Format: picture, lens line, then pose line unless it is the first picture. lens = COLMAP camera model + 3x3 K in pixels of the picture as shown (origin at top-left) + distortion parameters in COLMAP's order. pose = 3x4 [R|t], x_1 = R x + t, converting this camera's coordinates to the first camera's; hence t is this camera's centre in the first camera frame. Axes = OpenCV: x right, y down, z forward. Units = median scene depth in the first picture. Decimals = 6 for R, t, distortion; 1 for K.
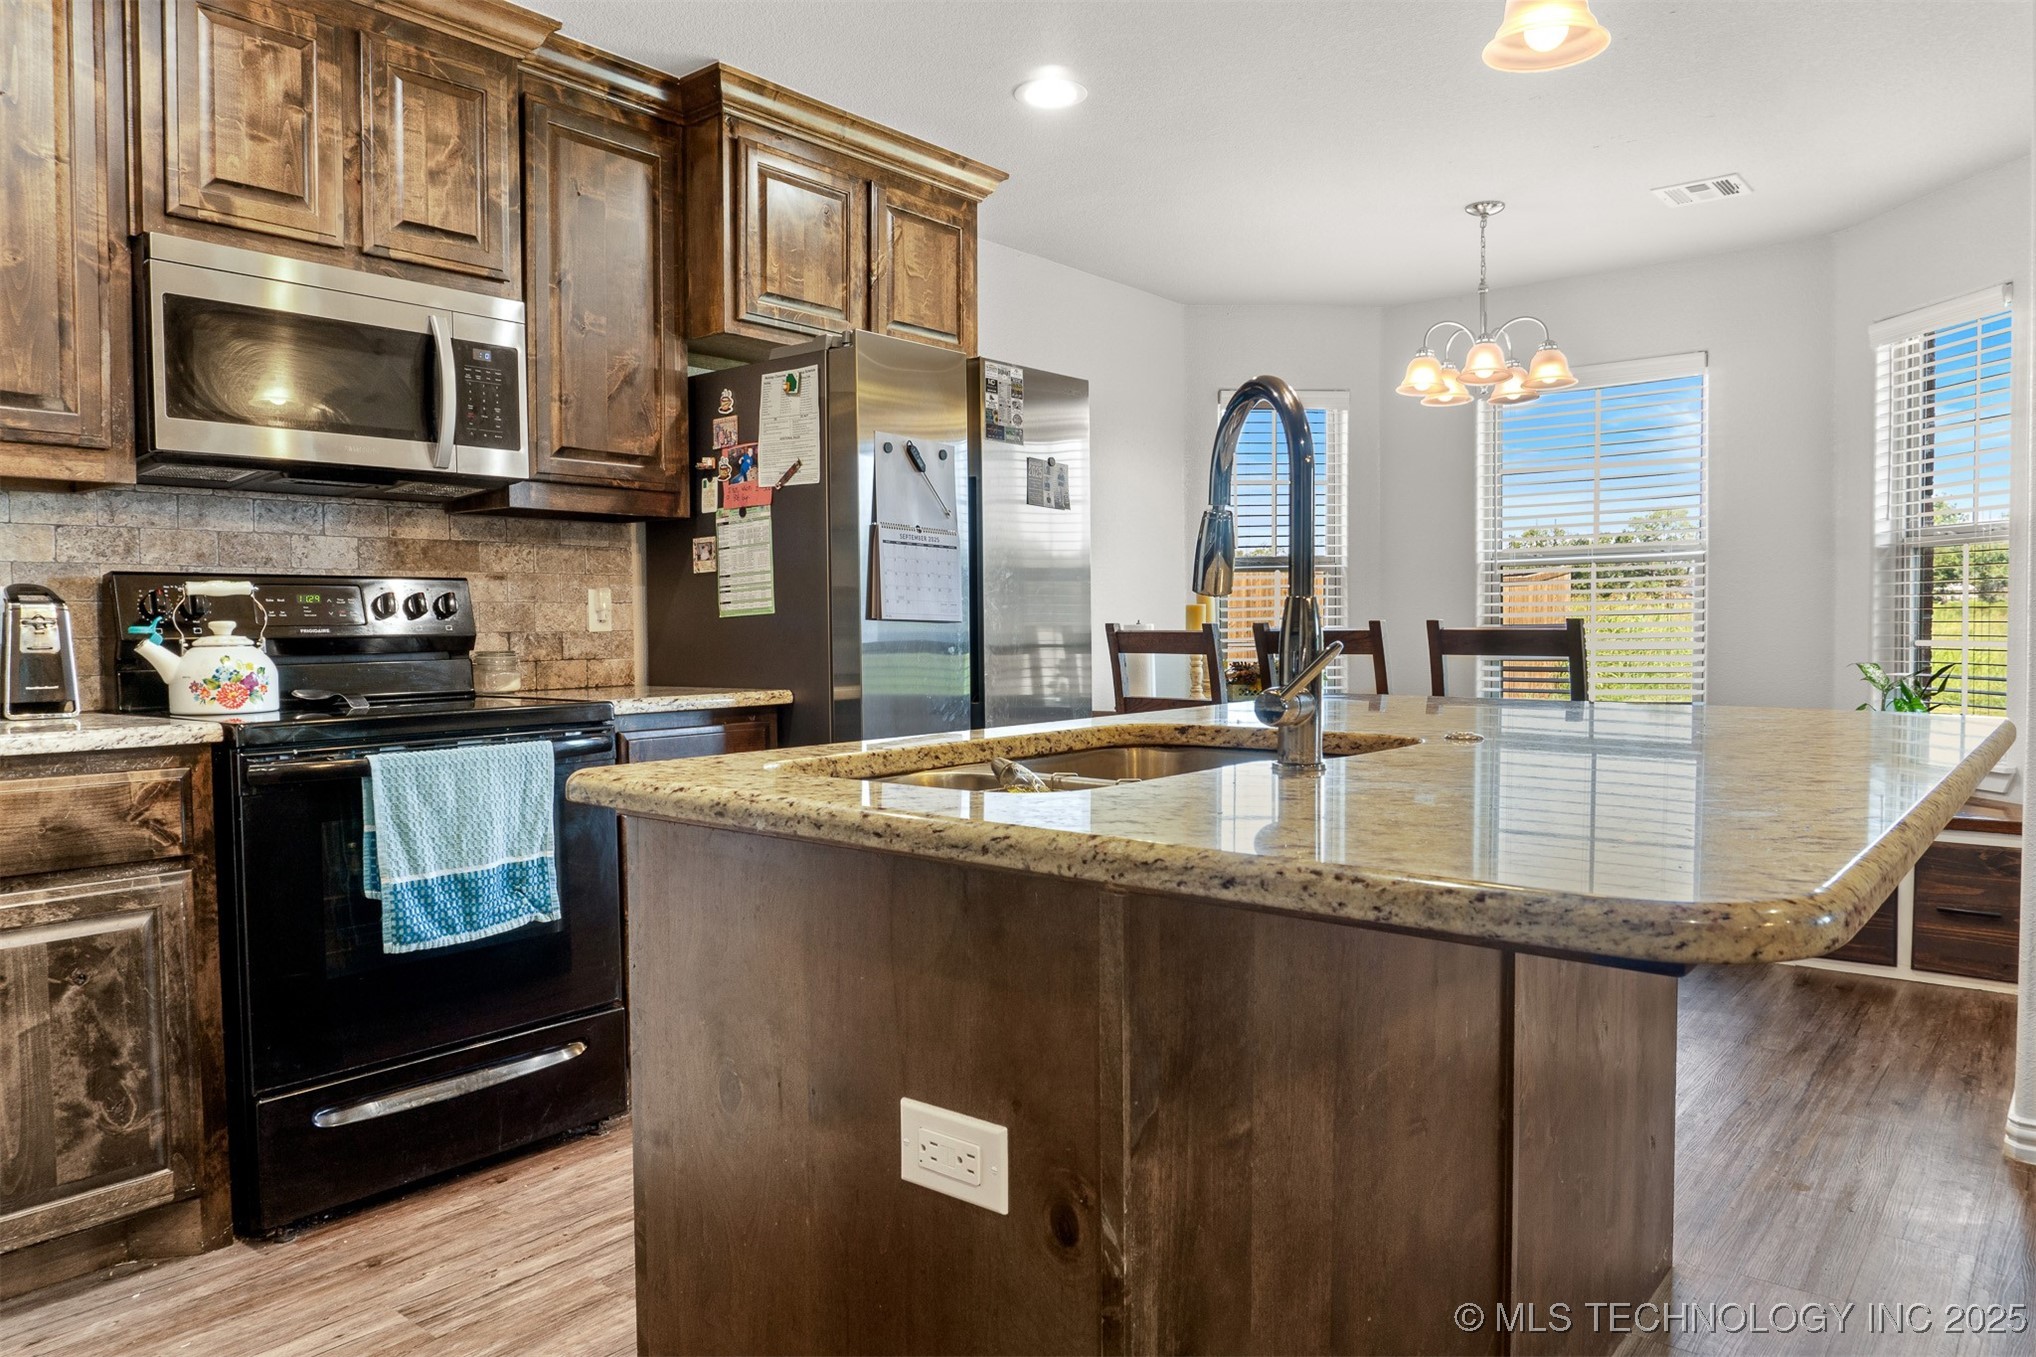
lens RADIAL K [[1362.7, 0, 1025.2], [0, 1362.7, 676.8], [0, 0, 1]] dist [-0.026389, 0.002099]
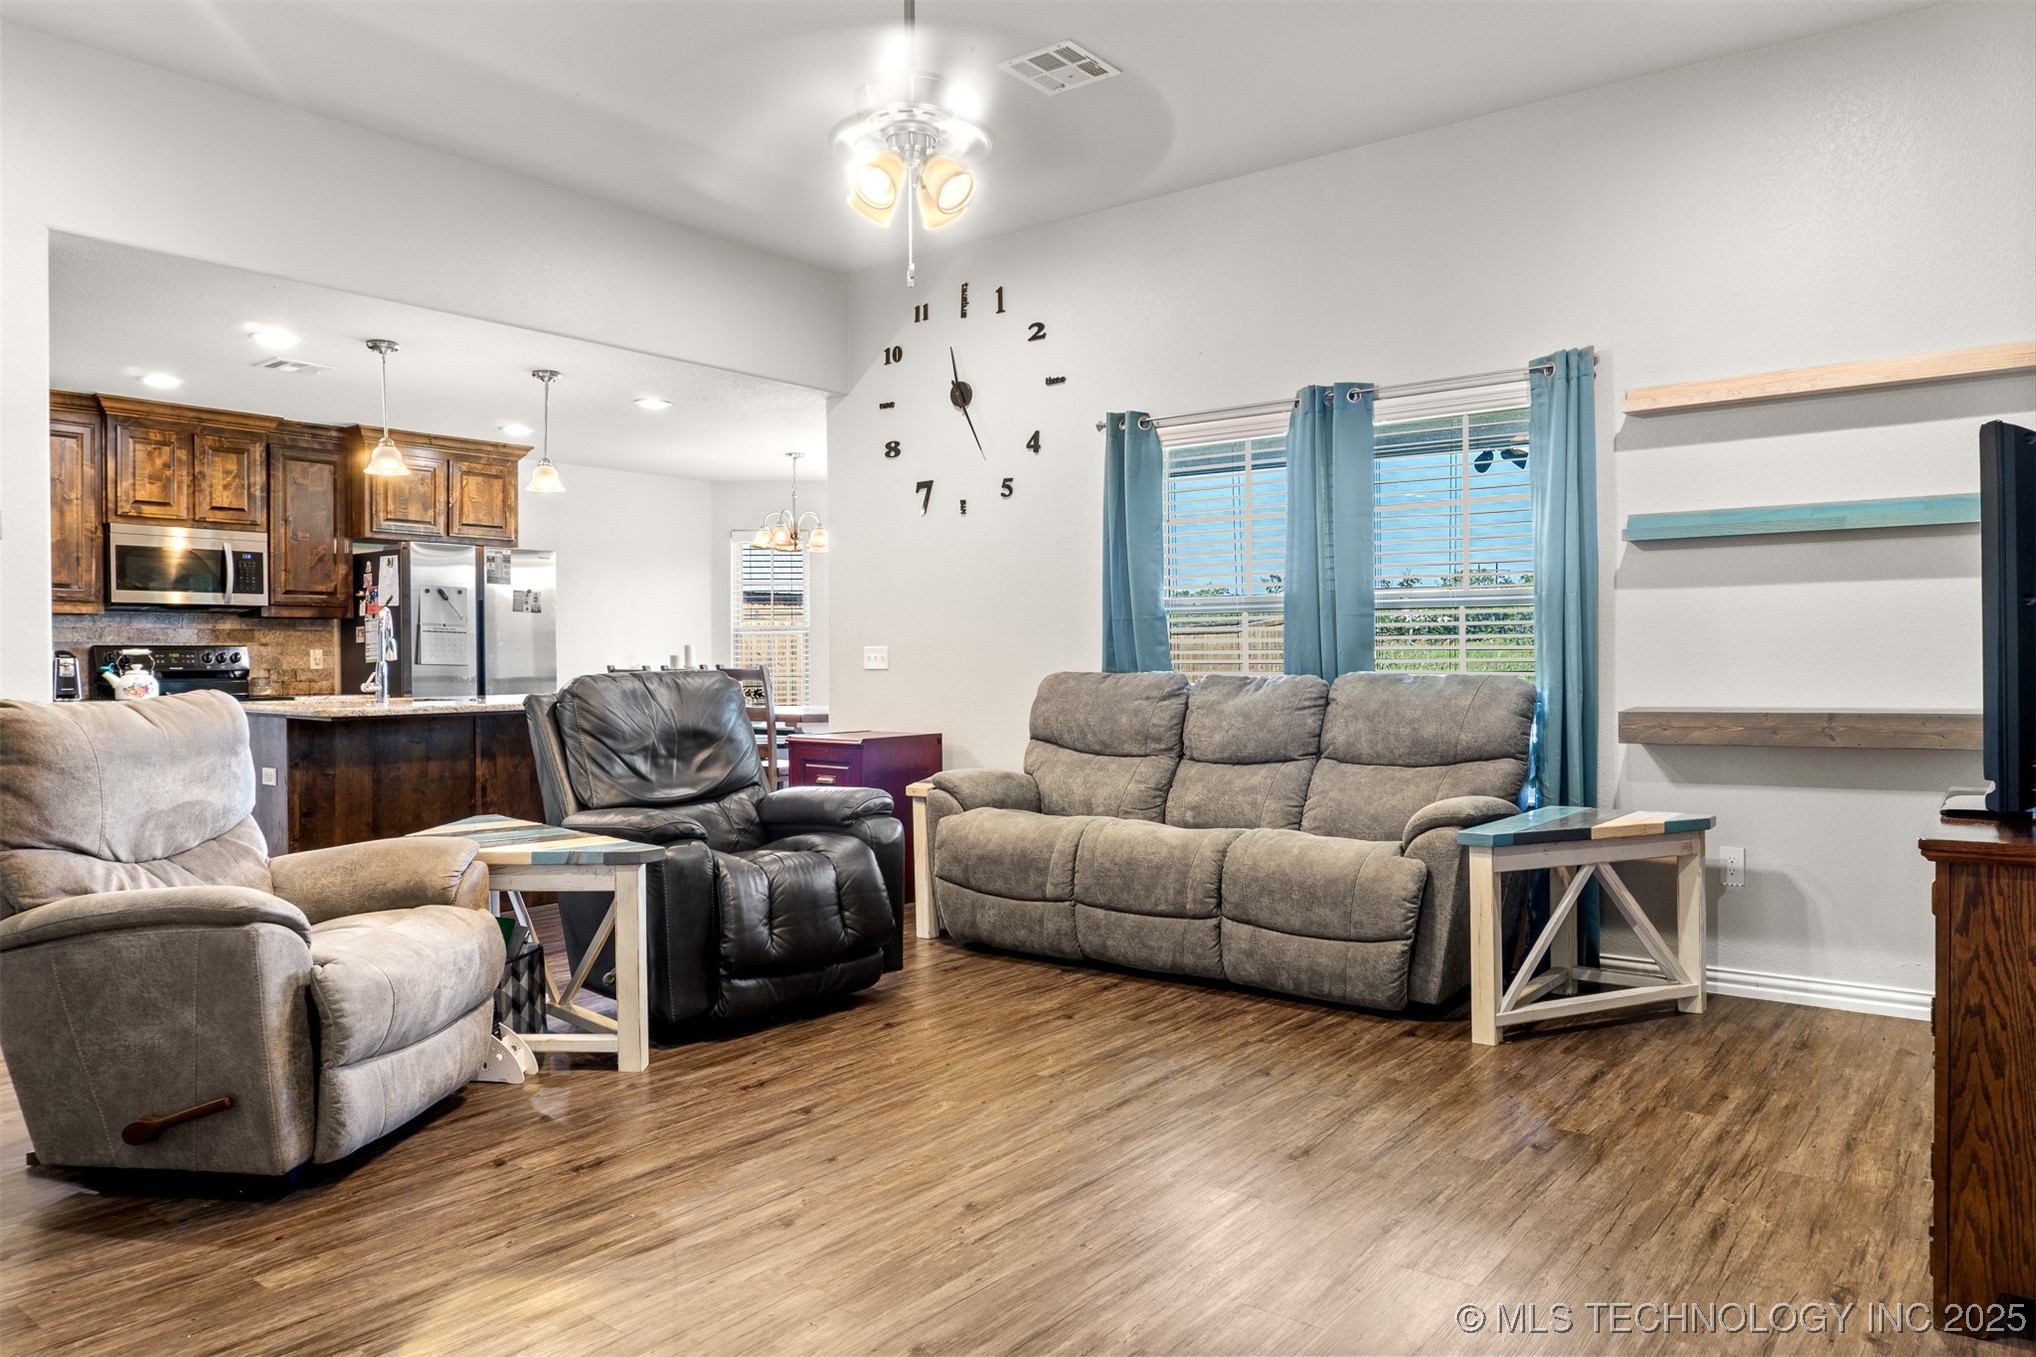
lens RADIAL K [[1362.7, 0, 1004.5], [0, 1362.7, 667.2], [0, 0, 1]] dist [-0.026389, 0.002099]
pose [[0.999961, 0.001594, 0.008670, 0.822279], [-0.001282, 0.999357, -0.035837, 0.042396], [-0.008722, 0.035825, 0.999320, -1.254153]]
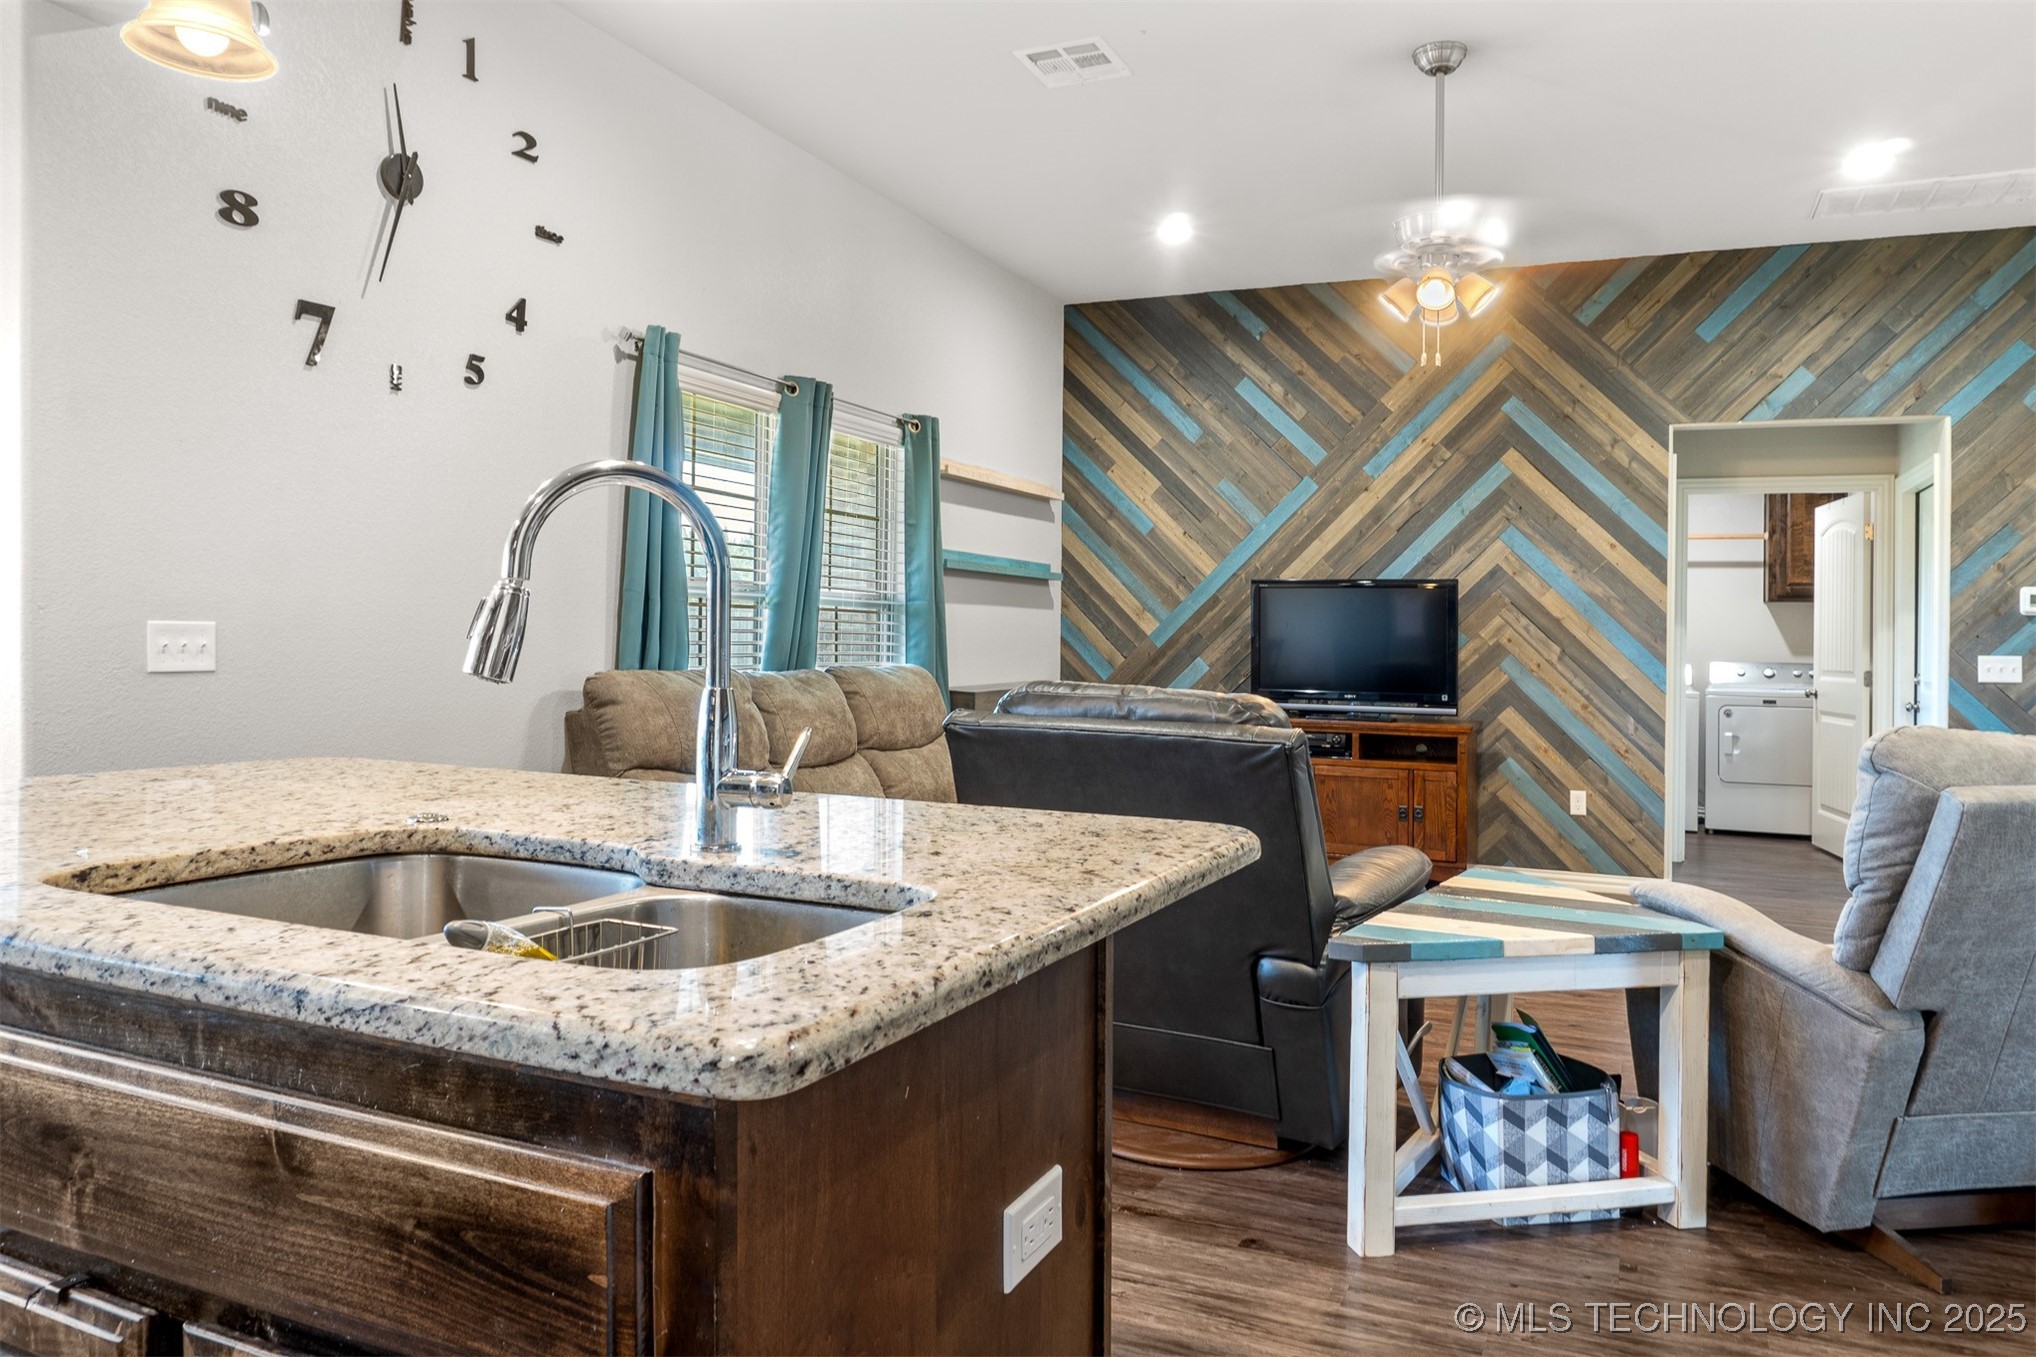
lens RADIAL K [[1362.7, 0, 1038.2], [0, 1362.7, 652.1], [0, 0, 1]] dist [-0.026389, 0.002099]
pose [[-0.262781, -0.007123, 0.964829, -0.326998], [0.025846, 0.999562, 0.014419, -0.038121], [-0.964509, 0.028726, -0.262481, 0.398332]]
